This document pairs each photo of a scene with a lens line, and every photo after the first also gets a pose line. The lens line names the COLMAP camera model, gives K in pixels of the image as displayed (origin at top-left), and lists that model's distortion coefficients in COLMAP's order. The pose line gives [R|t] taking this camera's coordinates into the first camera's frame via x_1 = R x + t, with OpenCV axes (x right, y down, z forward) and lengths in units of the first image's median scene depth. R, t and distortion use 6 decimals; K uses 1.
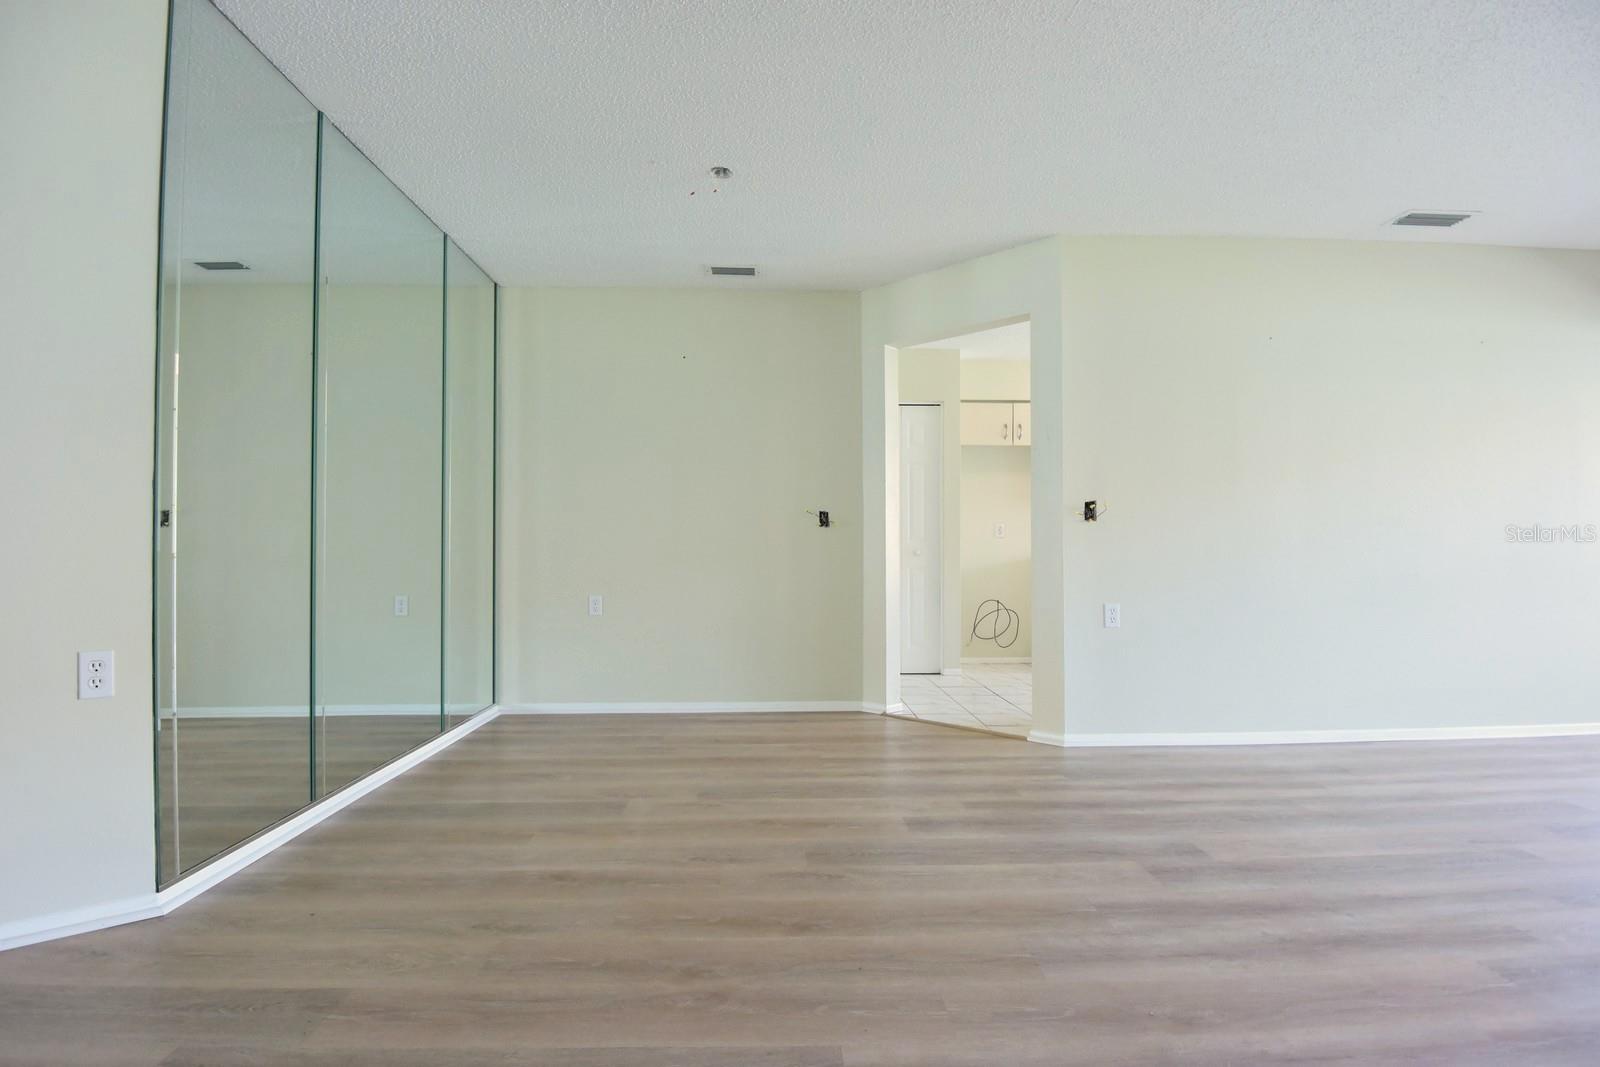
lens RADIAL K [[852.6, 0, 800.0], [0, 852.6, 533.5], [0, 0, 1]] dist [0.001160, -0.025800]
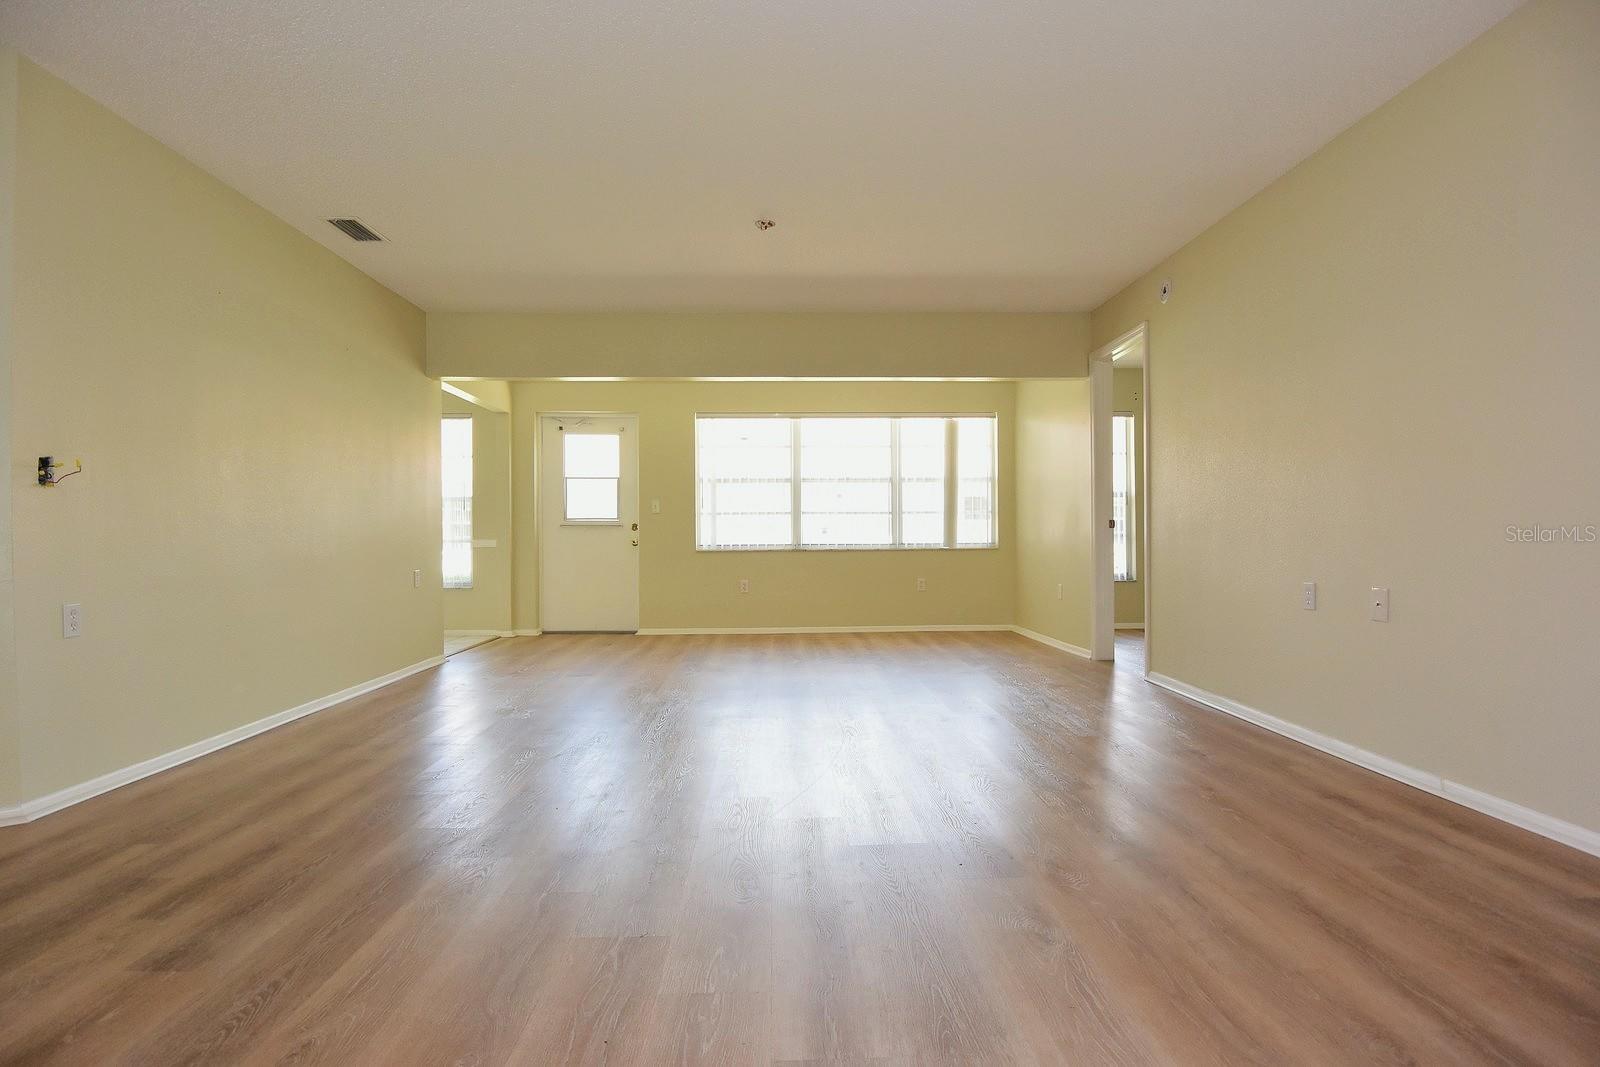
lens RADIAL K [[852.6, 0, 800.0], [0, 852.6, 533.5], [0, 0, 1]] dist [0.001160, -0.025800]
pose [[0.006291, 0.004503, 0.999970, -0.522452], [-0.015479, 0.999870, -0.004405, 0.024701], [-0.999860, -0.015451, 0.006360, 0.592289]]
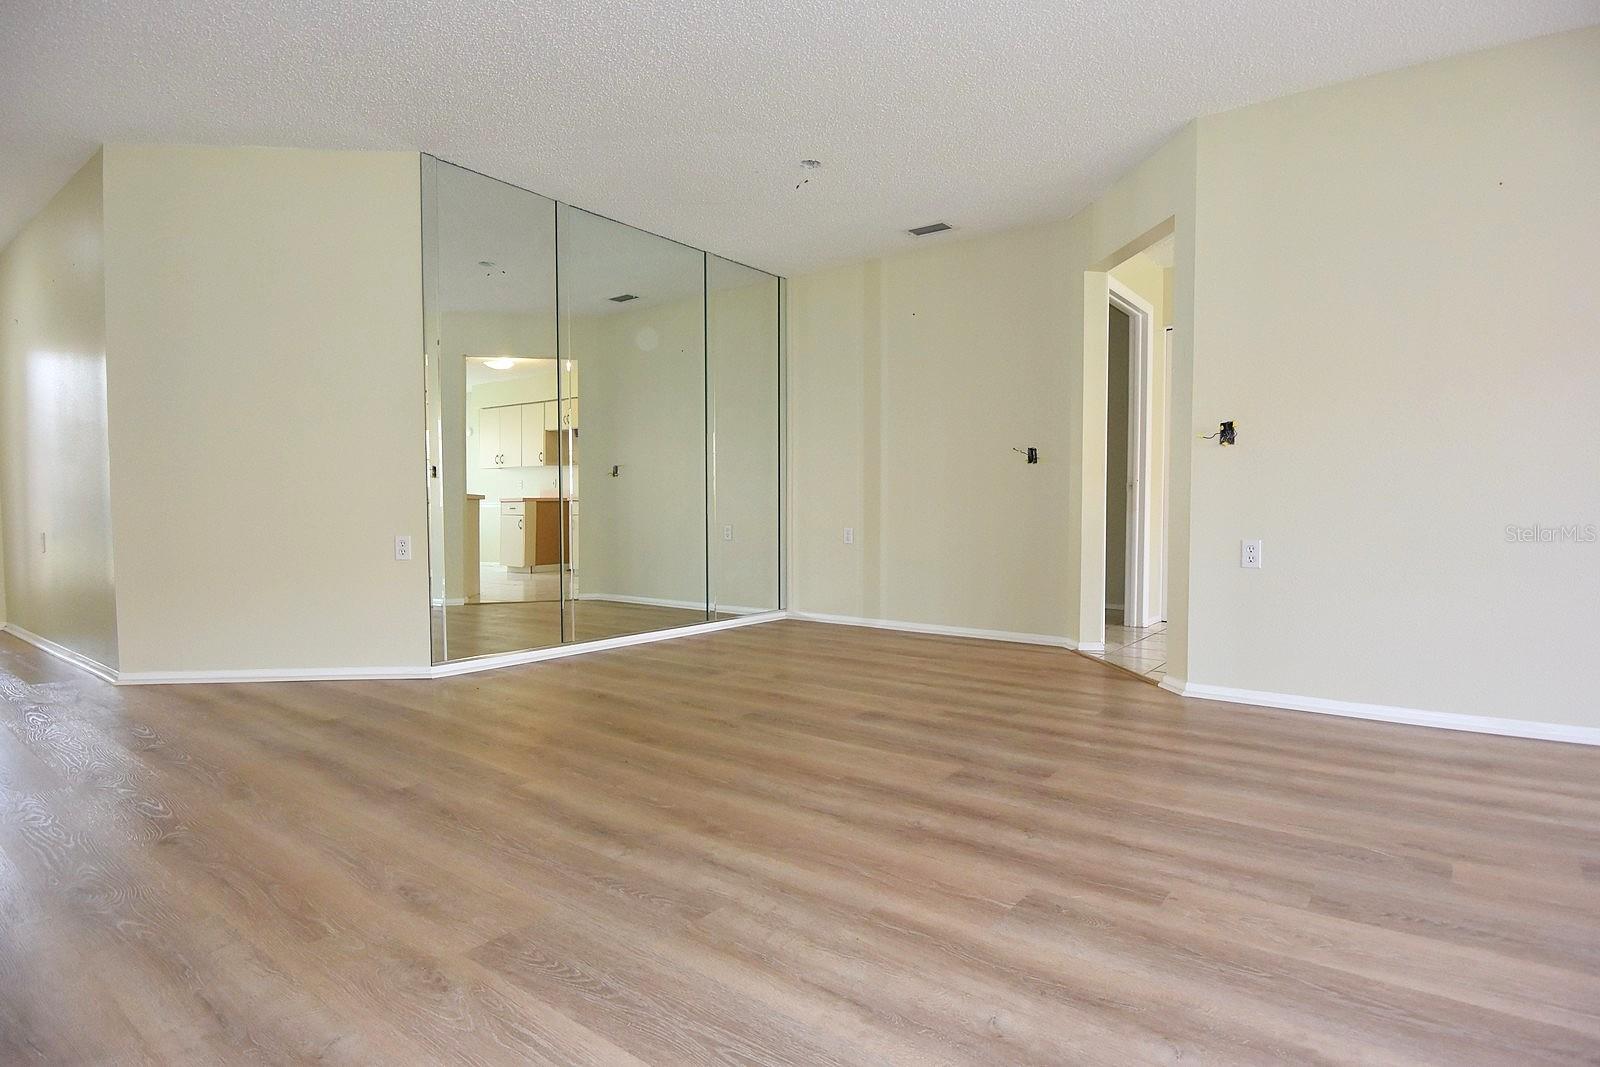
lens RADIAL K [[852.6, 0, 800.0], [0, 852.6, 533.5], [0, 0, 1]] dist [0.001160, -0.025800]
pose [[0.759819, 0.019776, -0.649834, 0.893868], [0.015151, 0.998727, 0.048109, 0.041725], [0.649958, -0.046400, 0.758552, 0.078867]]
